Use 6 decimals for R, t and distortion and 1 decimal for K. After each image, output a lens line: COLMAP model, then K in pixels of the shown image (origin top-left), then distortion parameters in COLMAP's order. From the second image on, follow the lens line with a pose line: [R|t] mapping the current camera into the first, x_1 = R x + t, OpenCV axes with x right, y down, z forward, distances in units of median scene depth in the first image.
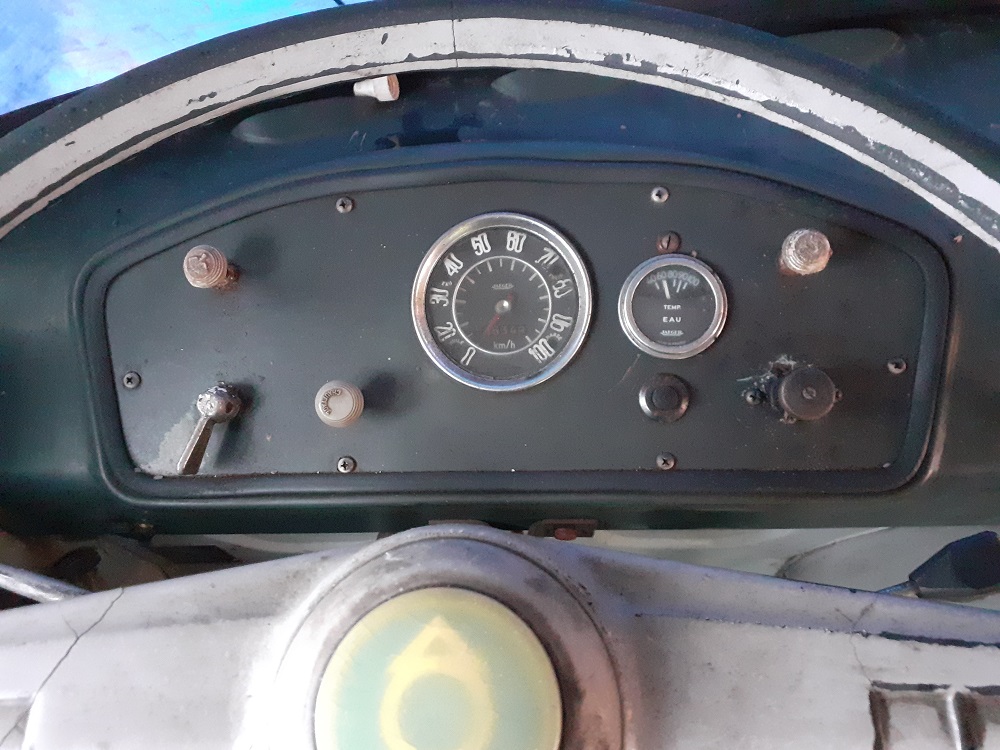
lens RADIAL K [[800.9, 0, 500.0], [0, 800.9, 375.0], [0, 0, 1]] dist [0.150386, -0.315261]
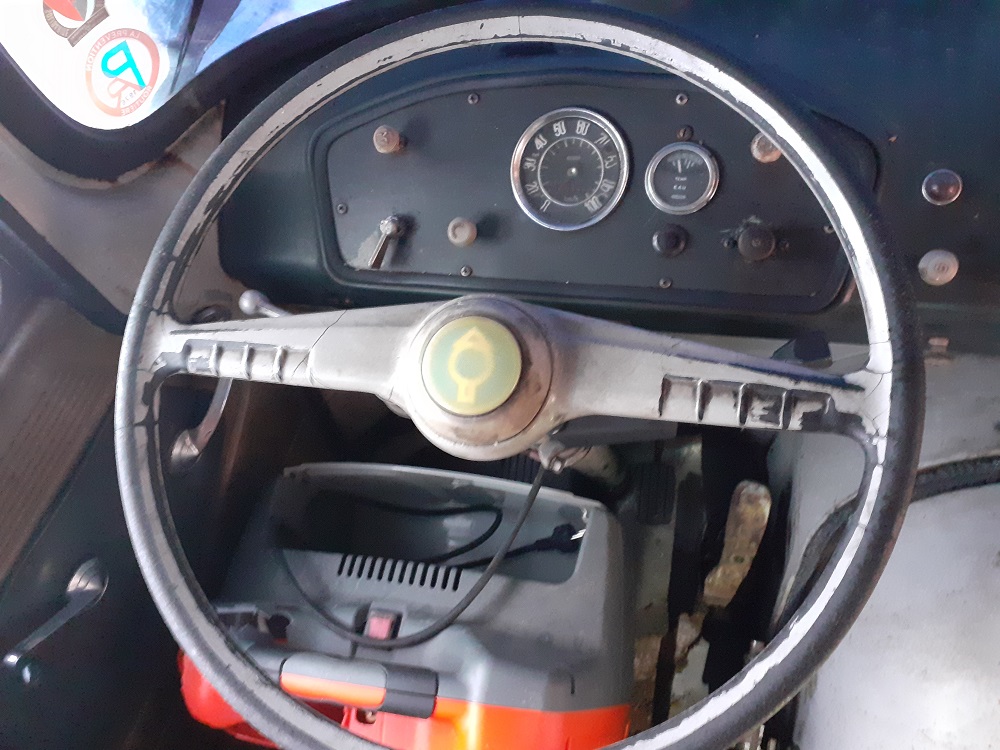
lens RADIAL K [[800.9, 0, 500.0], [0, 800.9, 375.0], [0, 0, 1]] dist [0.150386, -0.315261]
pose [[0.975633, 0.097173, -0.196718, 0.213912], [-0.055014, 0.976279, 0.209410, -0.025399], [0.212401, -0.193485, 0.957836, -0.567636]]
